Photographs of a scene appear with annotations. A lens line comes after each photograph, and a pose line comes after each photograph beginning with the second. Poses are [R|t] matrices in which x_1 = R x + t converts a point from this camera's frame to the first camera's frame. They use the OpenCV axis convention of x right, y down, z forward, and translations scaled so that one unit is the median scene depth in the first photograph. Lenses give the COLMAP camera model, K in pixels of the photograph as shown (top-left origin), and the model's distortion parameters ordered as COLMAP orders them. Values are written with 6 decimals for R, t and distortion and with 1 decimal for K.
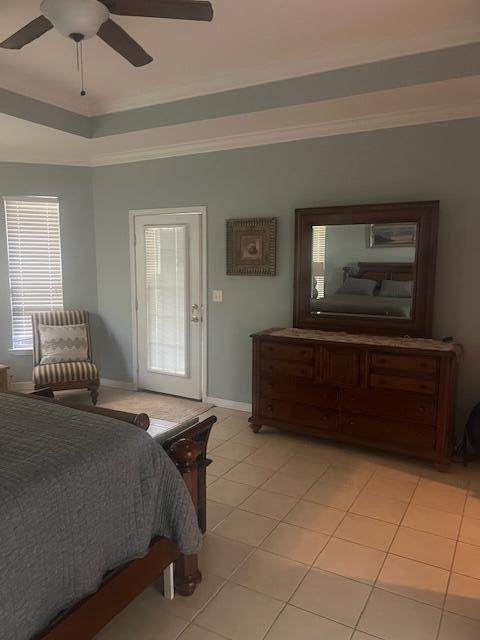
lens RADIAL K [[484.4, 0, 240.1], [0, 484.4, 321.2], [0, 0, 1]] dist [0.006607, 0.000628]
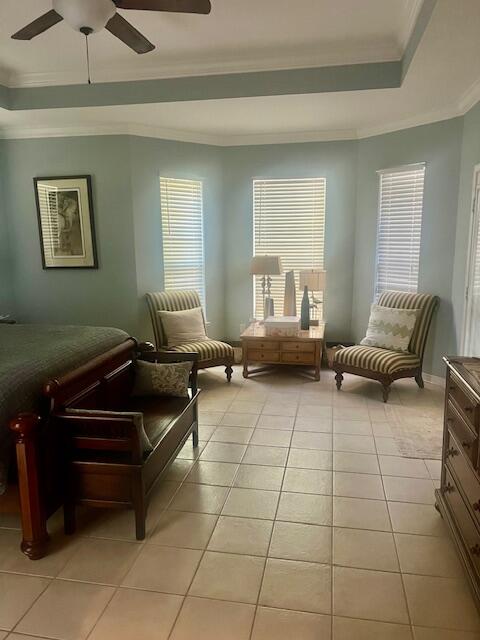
lens RADIAL K [[484.4, 0, 240.3], [0, 484.4, 320.1], [0, 0, 1]] dist [0.006607, 0.000628]
pose [[0.327229, 0.156925, -0.931824, 0.378769], [-0.112349, 0.985581, 0.126525, -0.050372], [0.938243, 0.063287, 0.340141, 0.418890]]
